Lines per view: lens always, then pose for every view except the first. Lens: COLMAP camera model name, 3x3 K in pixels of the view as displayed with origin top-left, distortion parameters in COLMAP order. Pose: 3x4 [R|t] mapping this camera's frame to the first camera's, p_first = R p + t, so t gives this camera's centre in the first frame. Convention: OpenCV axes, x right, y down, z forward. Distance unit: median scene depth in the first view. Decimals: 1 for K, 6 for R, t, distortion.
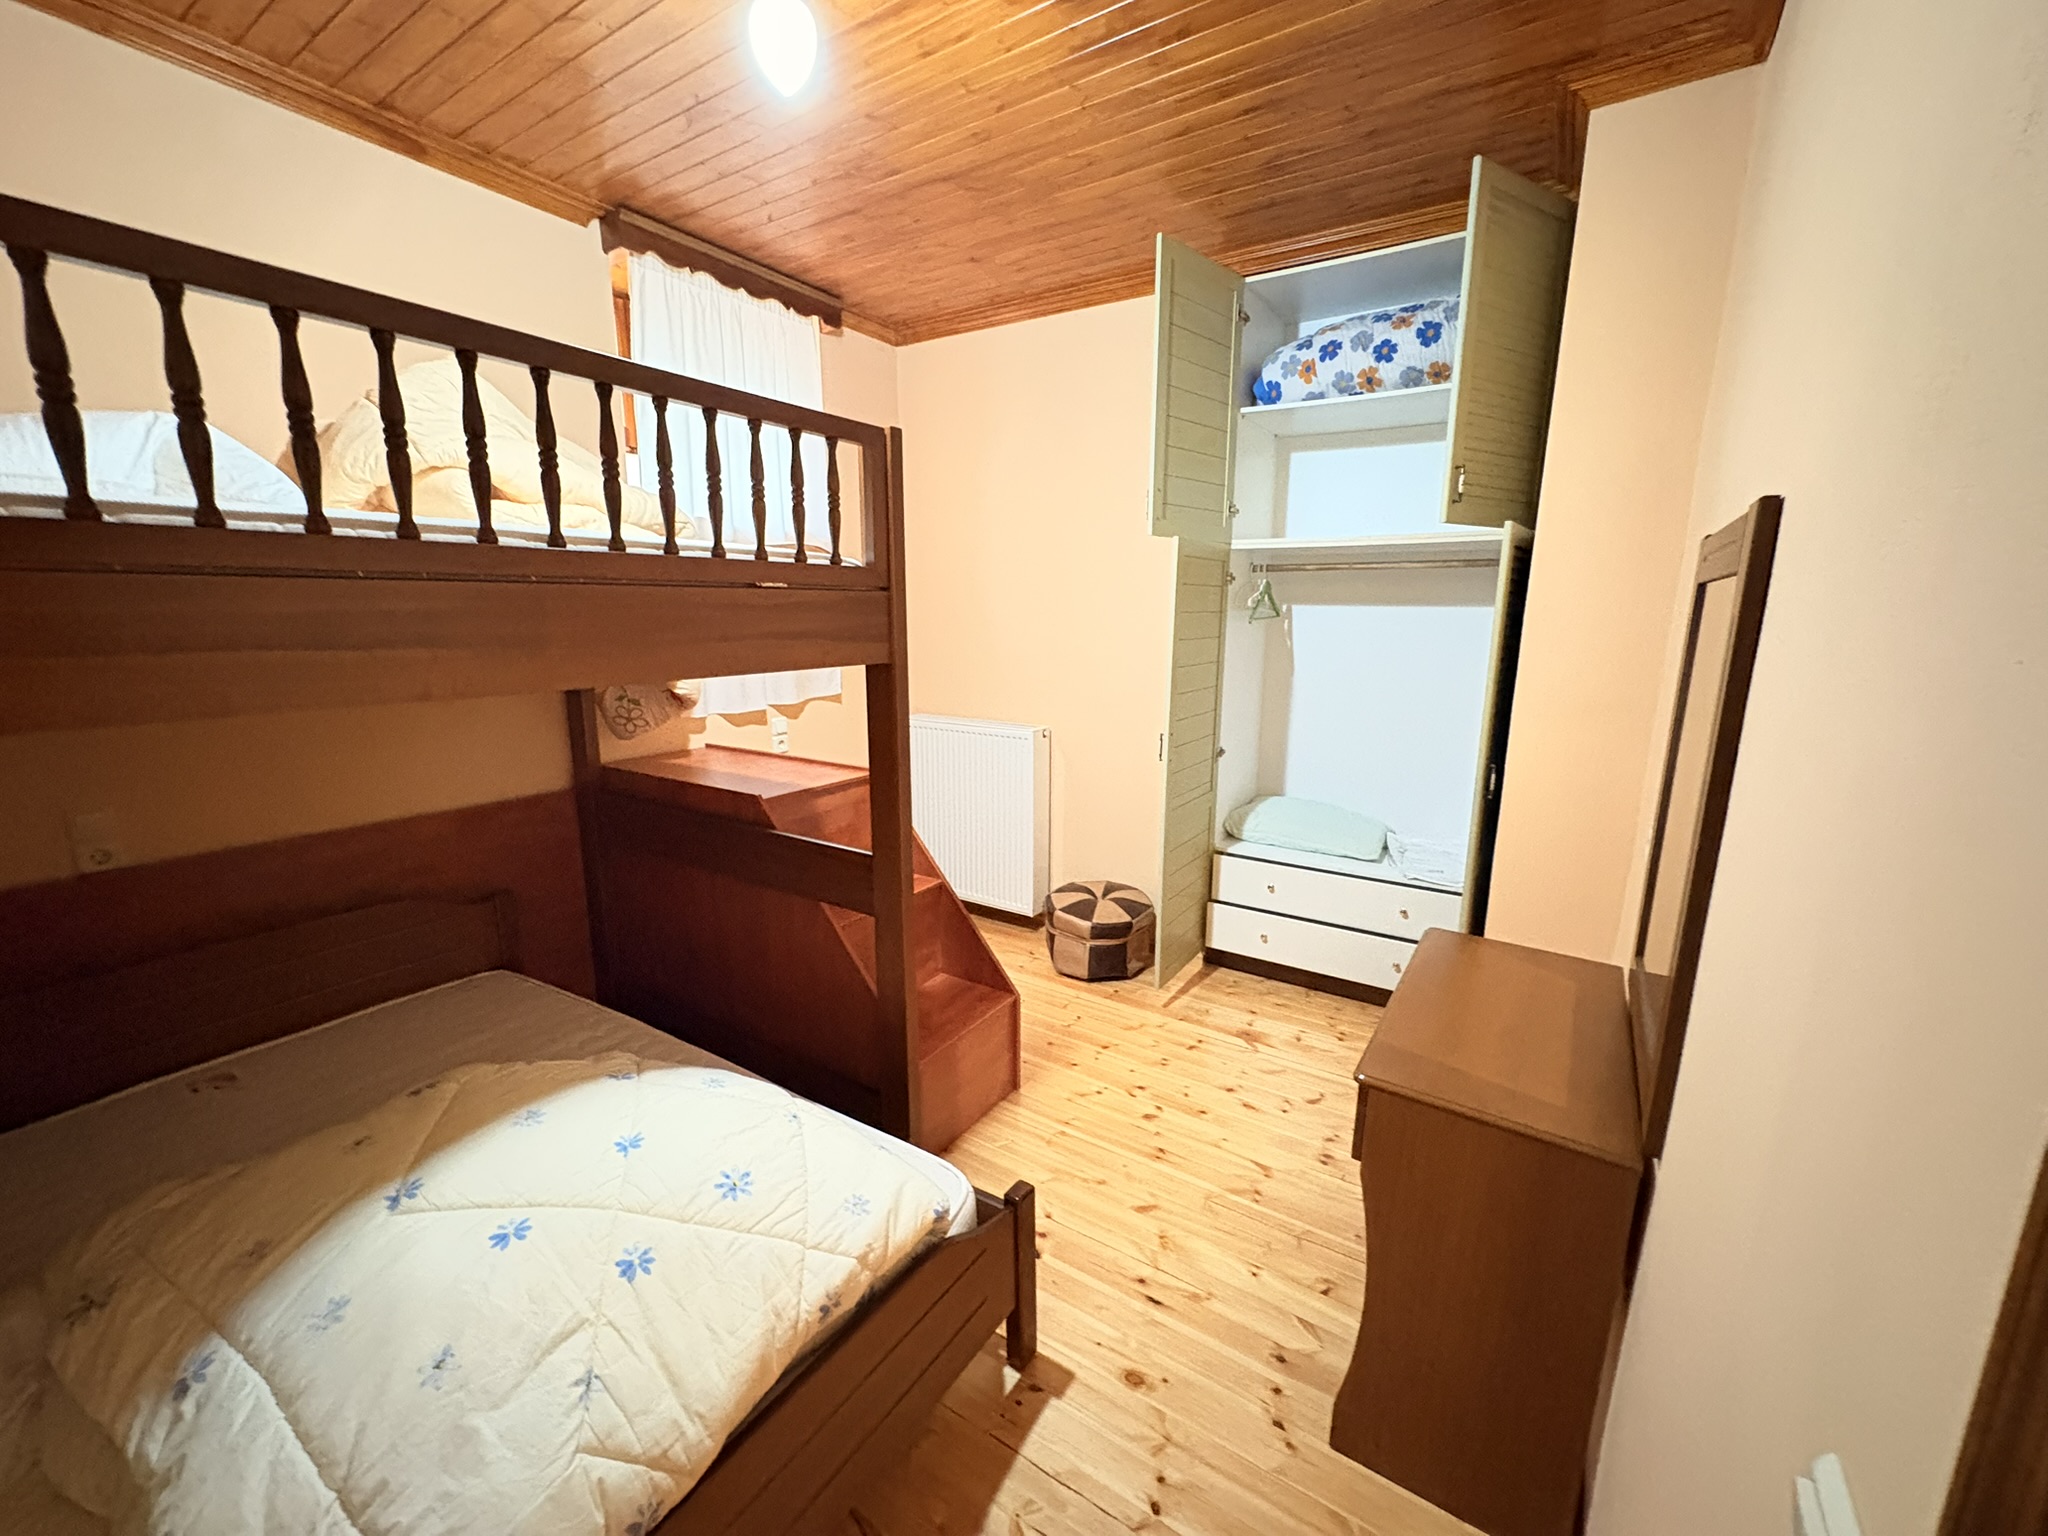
lens RADIAL K [[822.5, 0, 1029.3], [0, 822.5, 772.7], [0, 0, 1]] dist [0.000228, -0.000612]
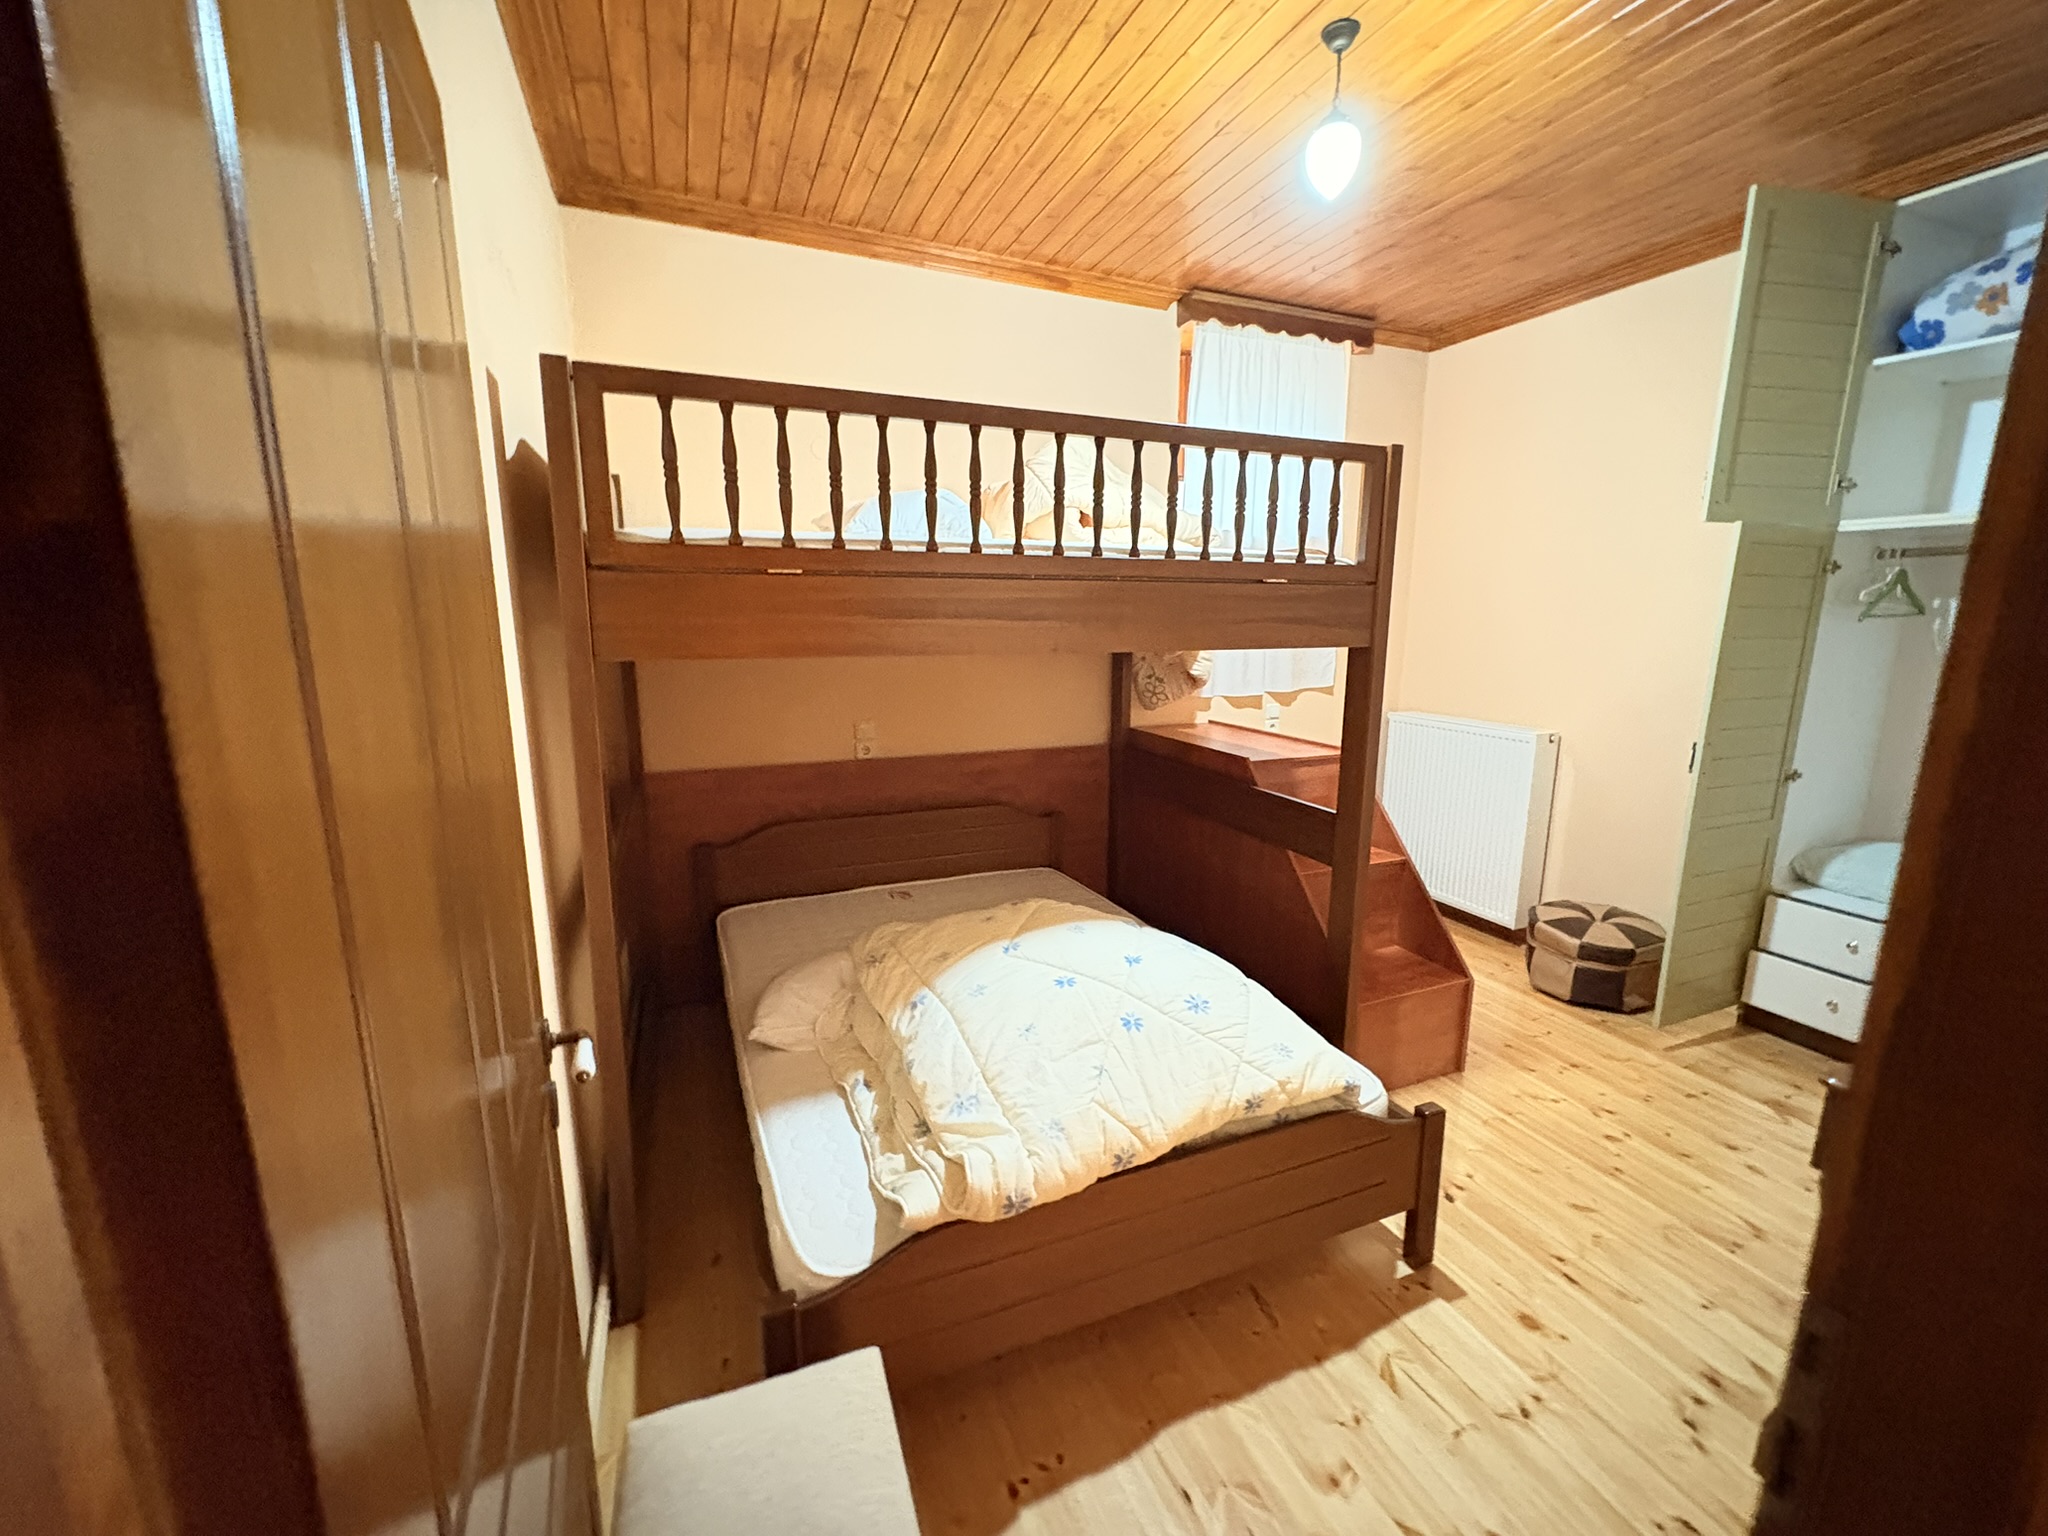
lens RADIAL K [[822.5, 0, 1025.2], [0, 822.5, 769.0], [0, 0, 1]] dist [0.000228, -0.000612]
pose [[0.827095, 0.102263, -0.552681, 0.069750], [-0.109234, 0.993806, 0.020415, 0.053445], [0.551346, 0.043486, 0.833143, -0.182923]]
